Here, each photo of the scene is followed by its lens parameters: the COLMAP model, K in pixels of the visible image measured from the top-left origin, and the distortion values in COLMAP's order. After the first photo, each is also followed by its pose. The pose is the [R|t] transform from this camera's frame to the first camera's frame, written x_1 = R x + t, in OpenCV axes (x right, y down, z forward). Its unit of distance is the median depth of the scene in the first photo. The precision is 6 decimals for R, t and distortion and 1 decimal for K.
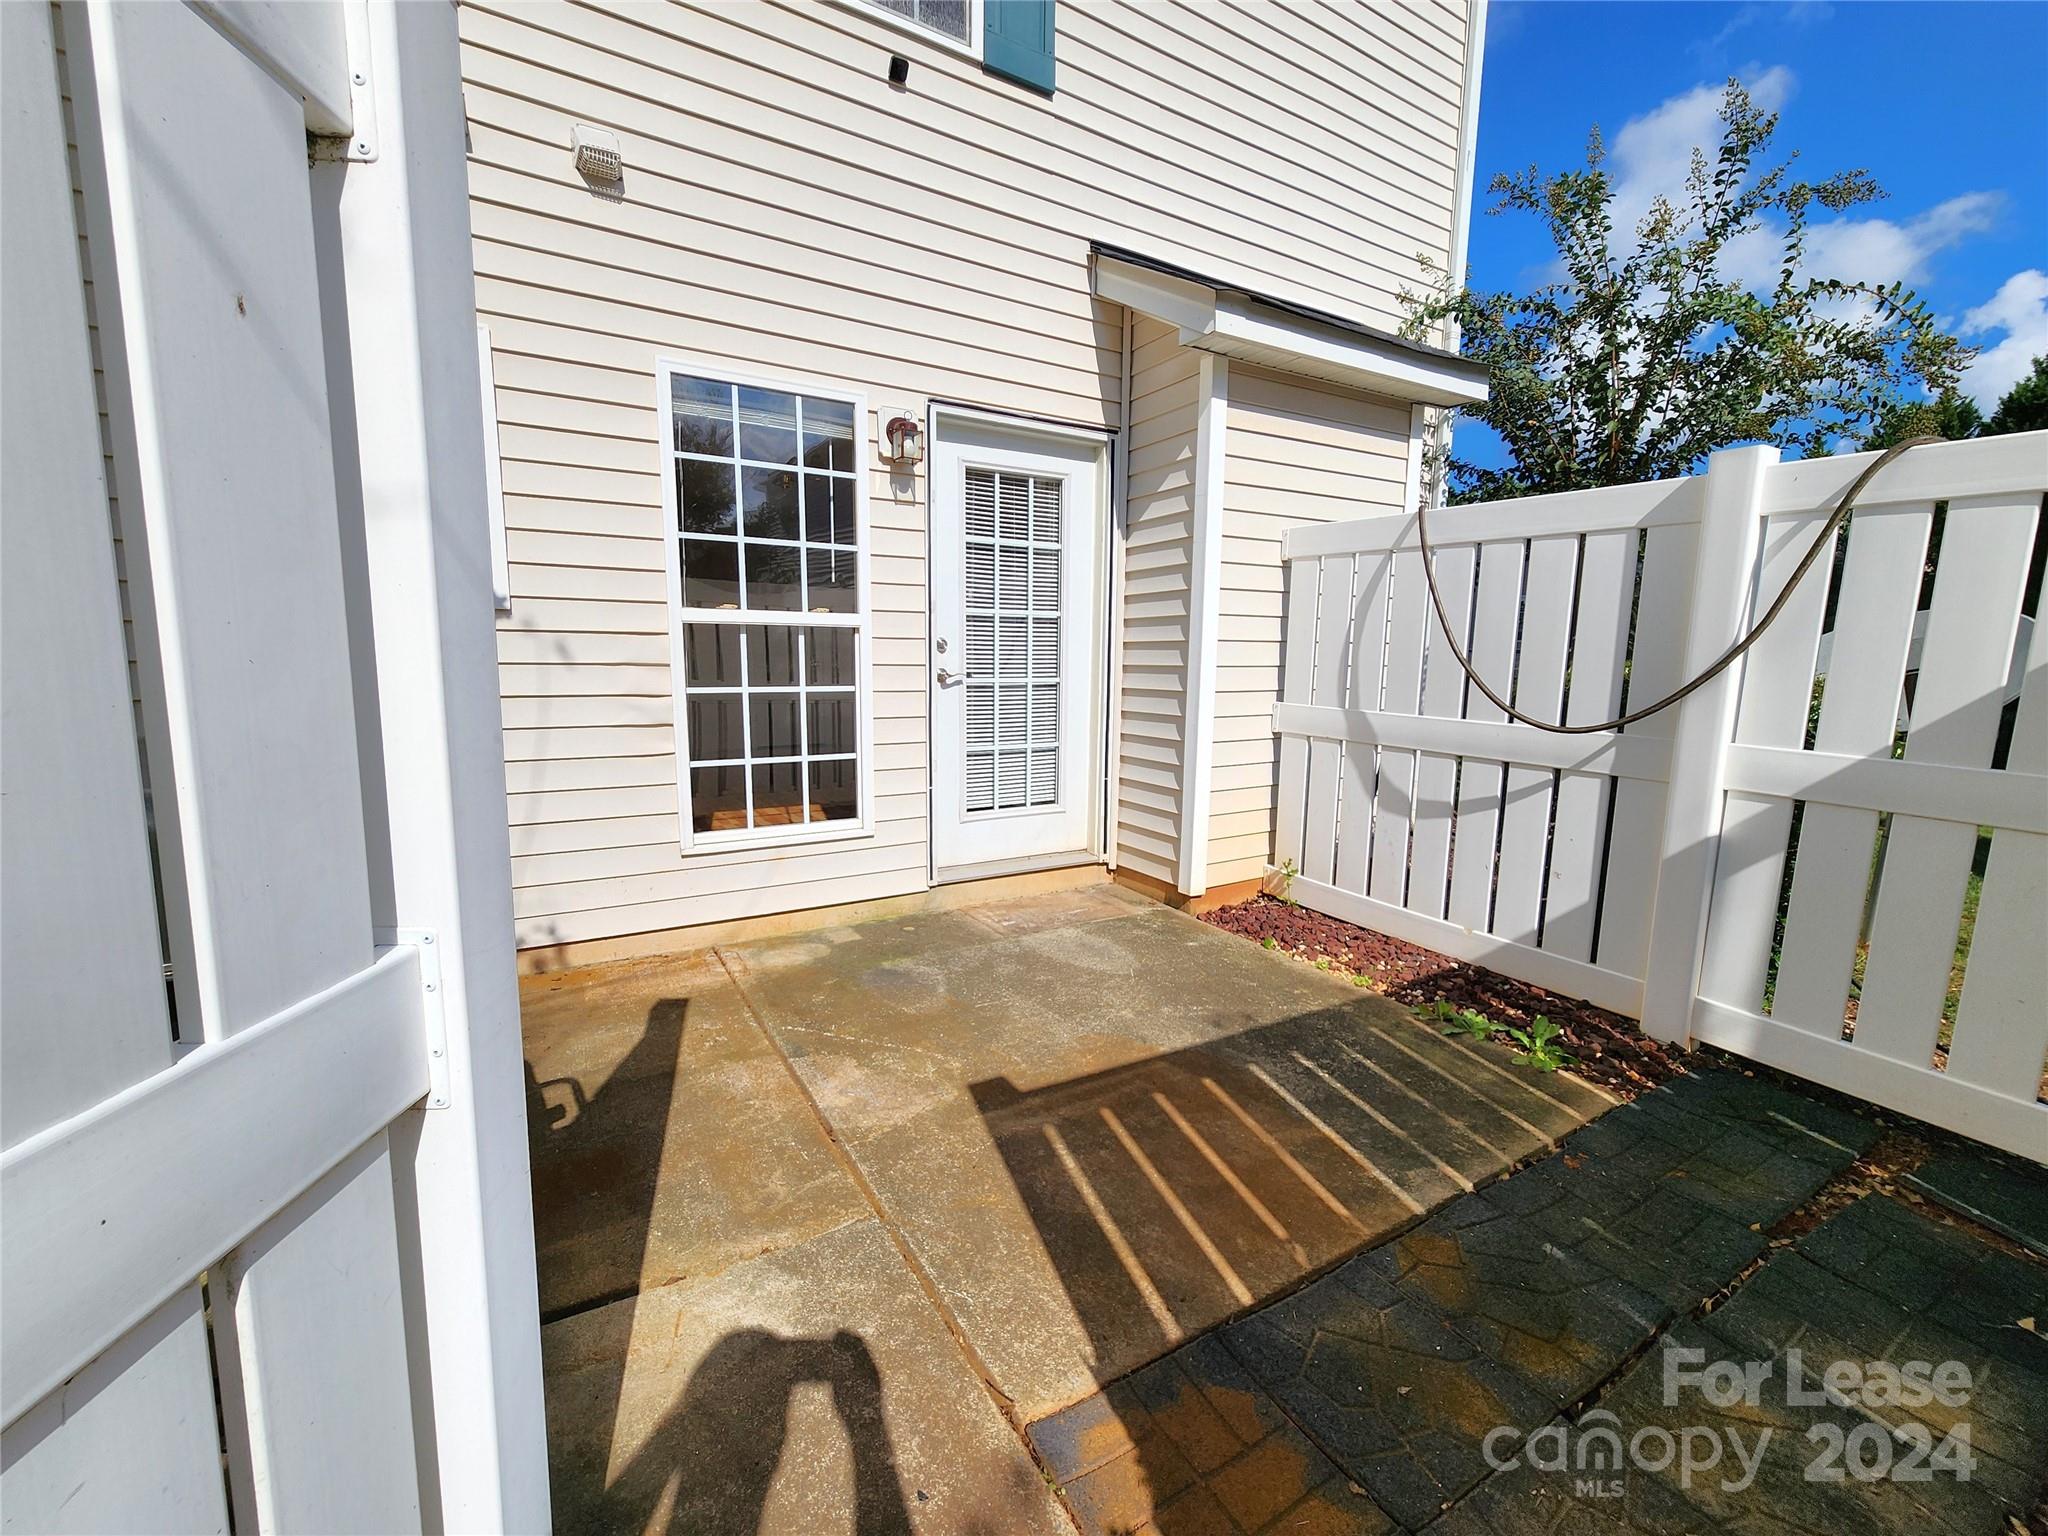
lens RADIAL K [[842.6, 0, 1014.4], [0, 842.6, 767.3], [0, 0, 1]] dist [0.000017, -0.000867]
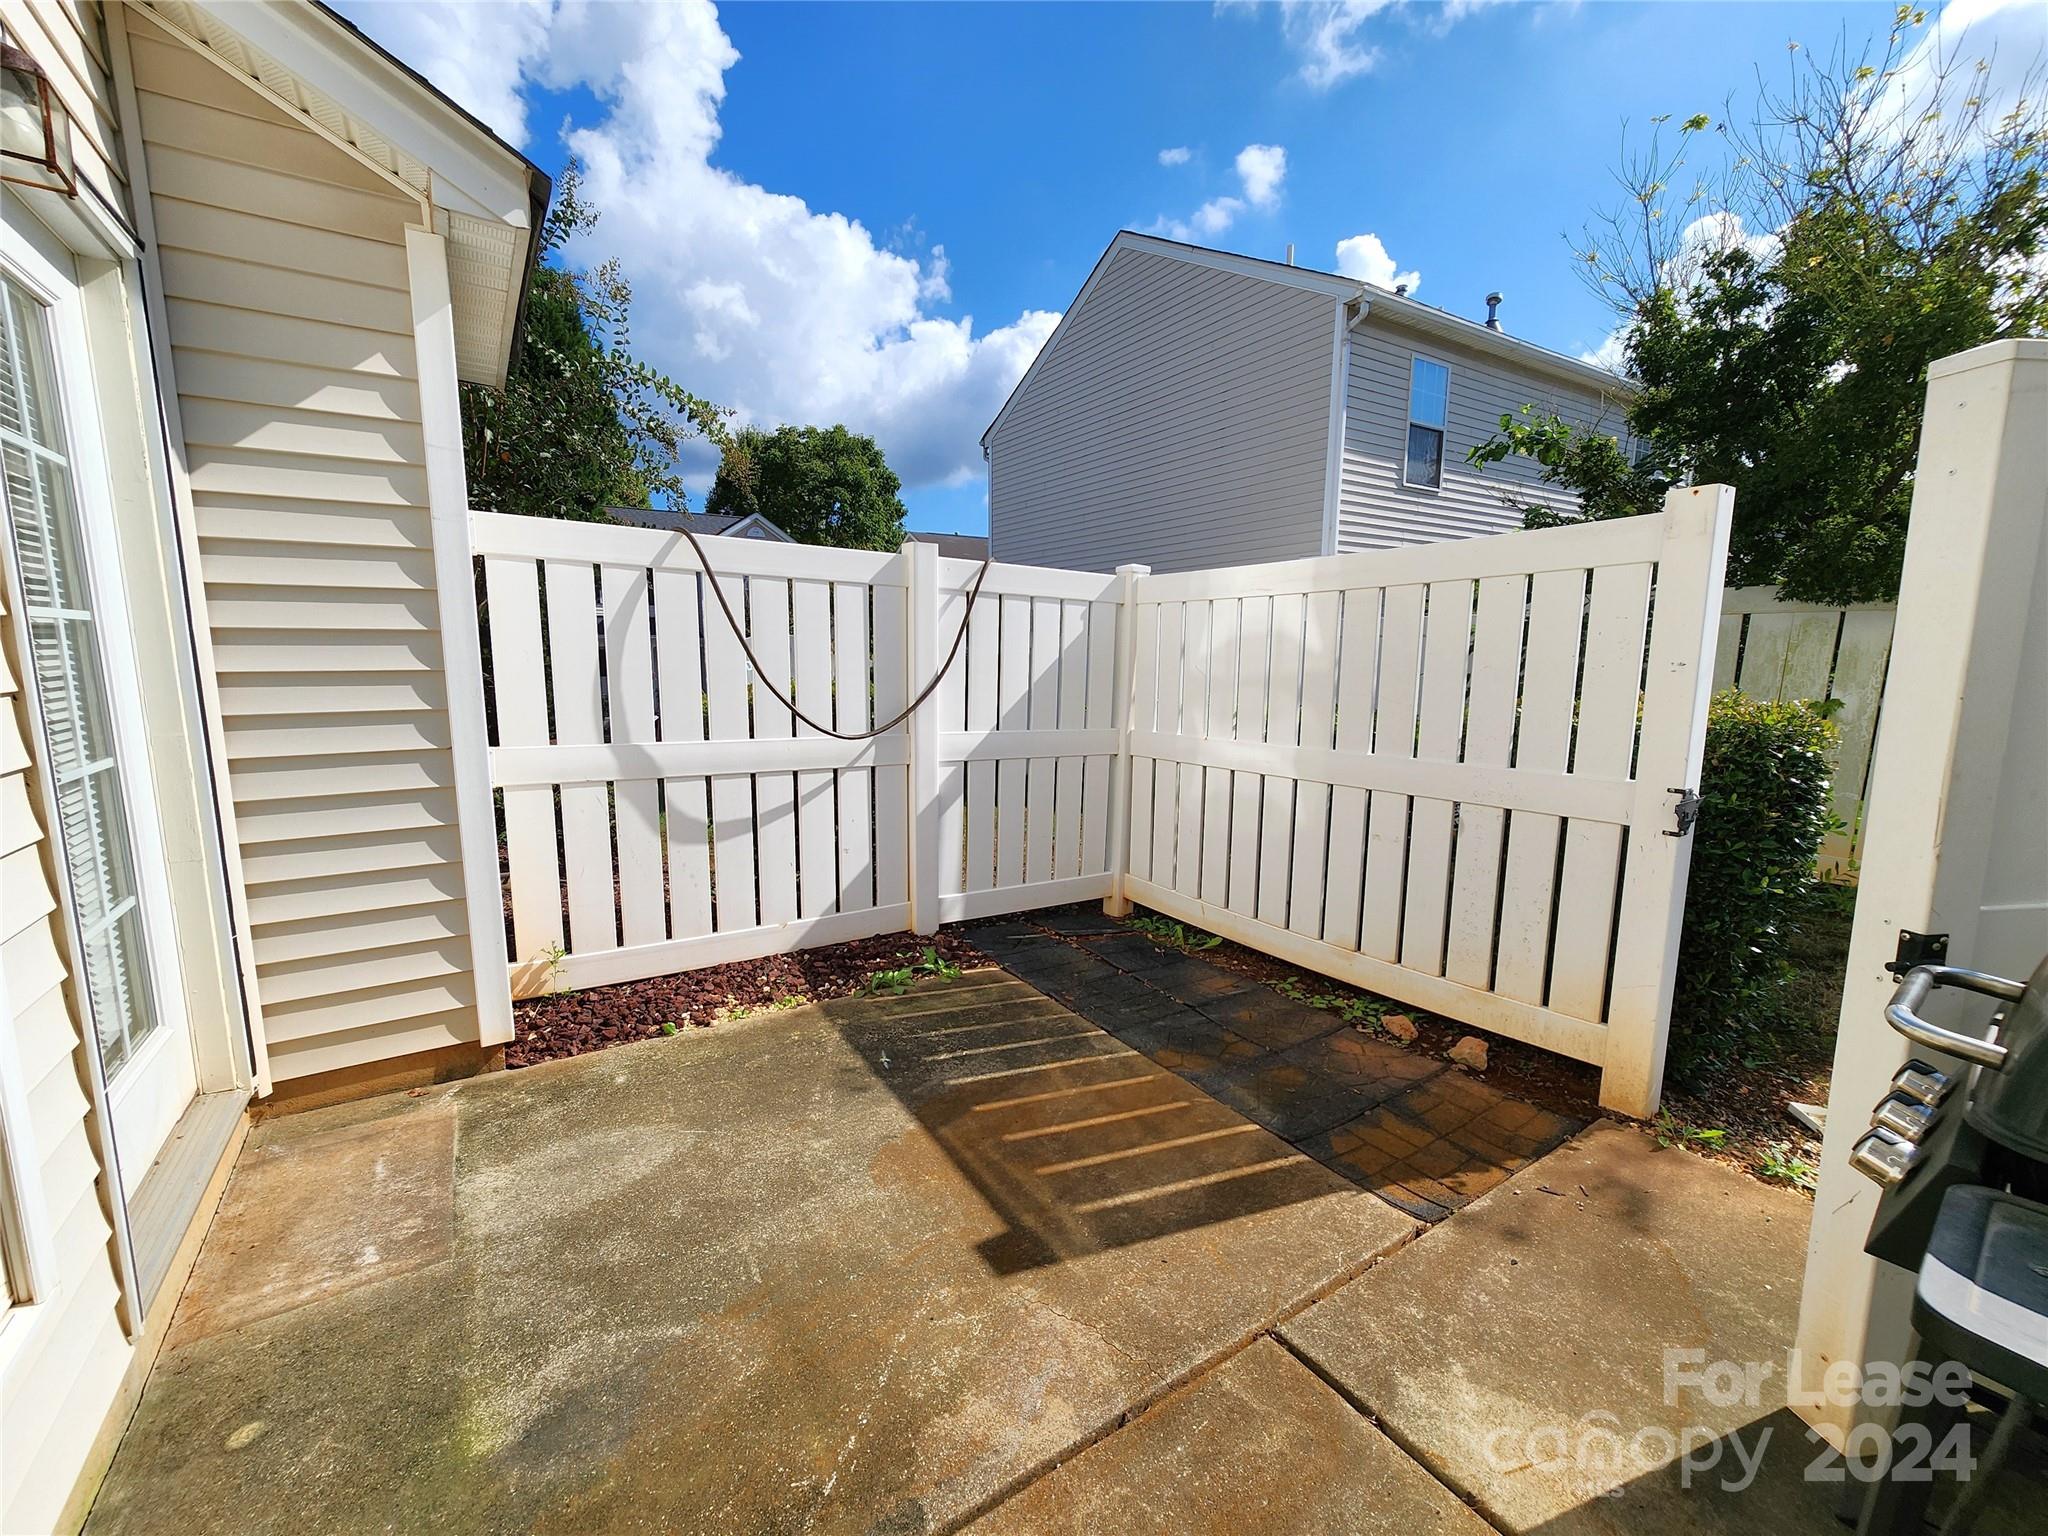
lens RADIAL K [[842.6, 0, 1016.1], [0, 842.6, 781.0], [0, 0, 1]] dist [0.000017, -0.000867]
pose [[-0.058327, -0.164462, 0.984657, -0.618056], [0.124231, 0.977474, 0.170621, -0.164021], [-0.990537, 0.132277, -0.036582, 0.793700]]
